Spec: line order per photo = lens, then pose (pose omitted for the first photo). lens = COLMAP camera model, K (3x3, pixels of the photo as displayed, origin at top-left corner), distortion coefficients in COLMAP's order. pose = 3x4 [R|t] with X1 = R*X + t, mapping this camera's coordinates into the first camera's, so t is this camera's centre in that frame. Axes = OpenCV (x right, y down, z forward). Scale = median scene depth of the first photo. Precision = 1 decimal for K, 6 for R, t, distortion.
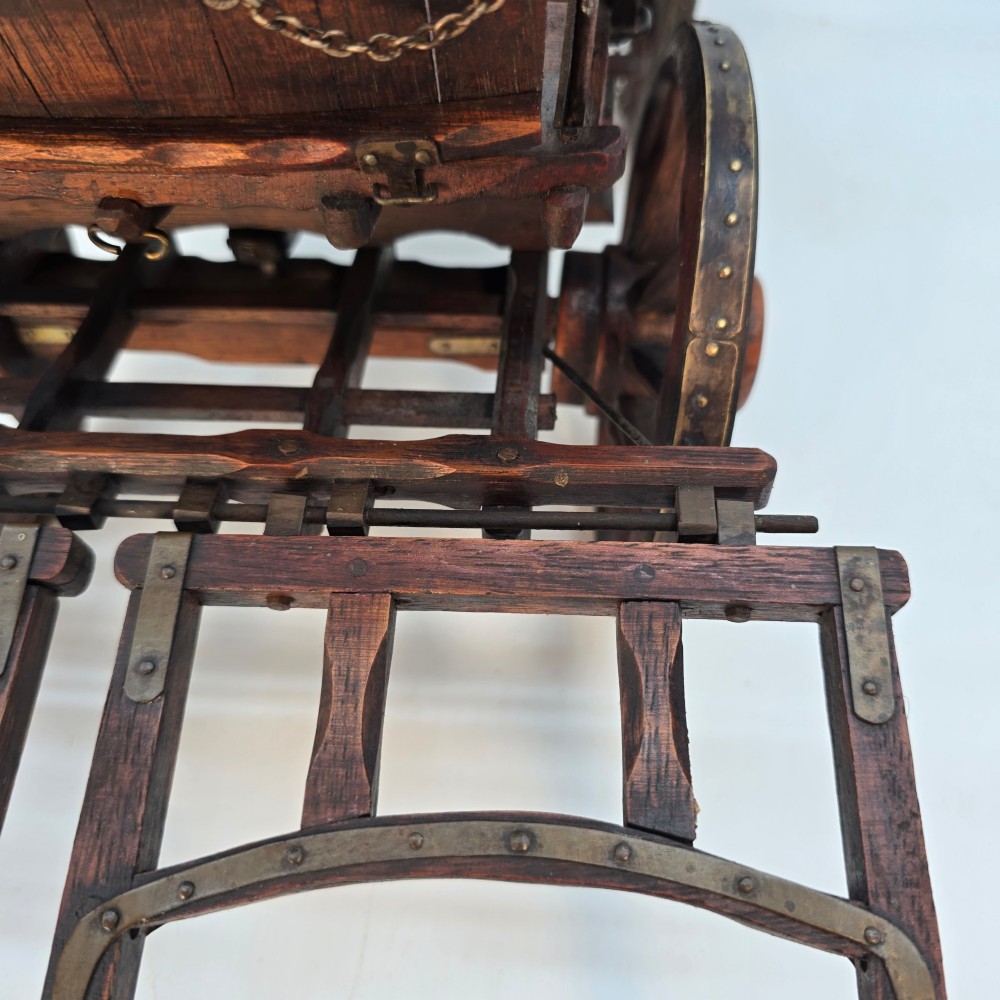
lens RADIAL K [[927.9, 0, 503.0], [0, 927.9, 517.3], [0, 0, 1]] dist [0.022608, -0.086264]
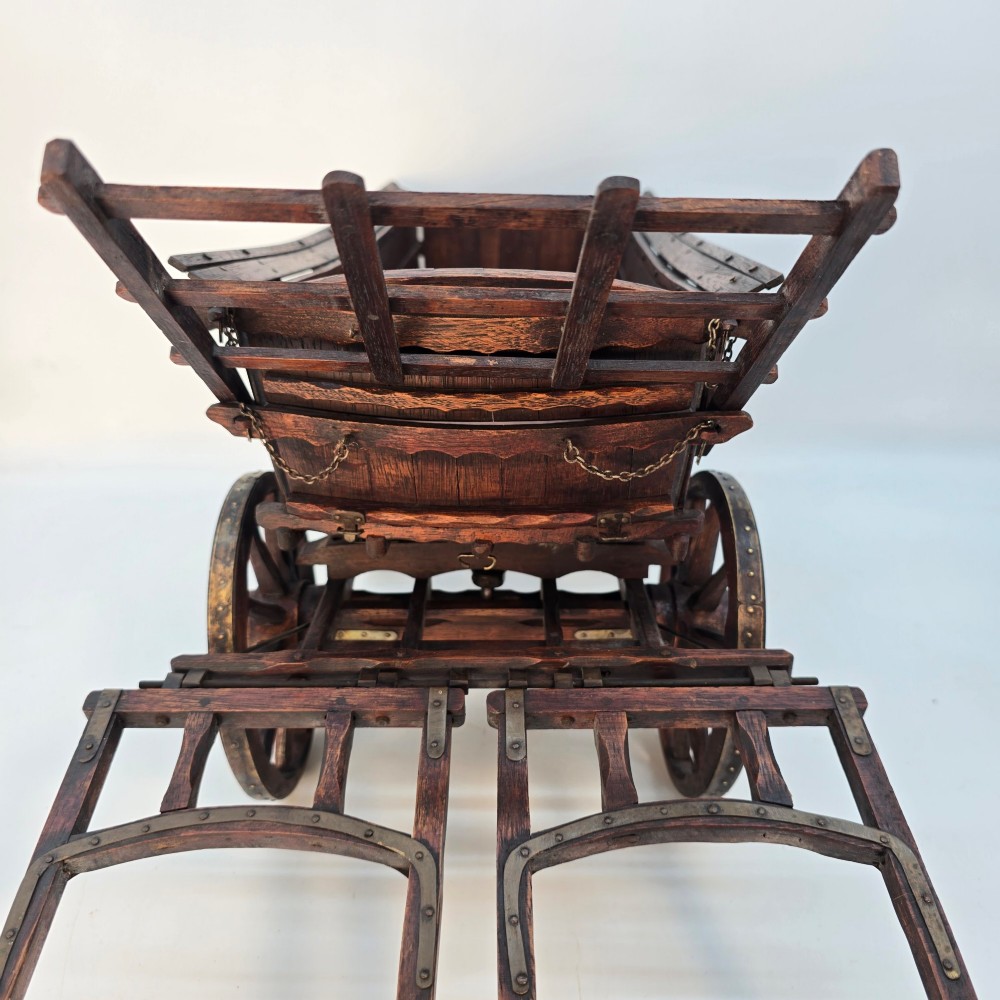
lens RADIAL K [[927.9, 0, 503.0], [0, 927.9, 517.3], [0, 0, 1]] dist [0.022608, -0.086264]
pose [[0.996876, -0.009546, 0.078409, -0.557937], [0.042948, 0.898613, -0.436635, 0.592704], [-0.066291, 0.438638, 0.896215, -1.040192]]
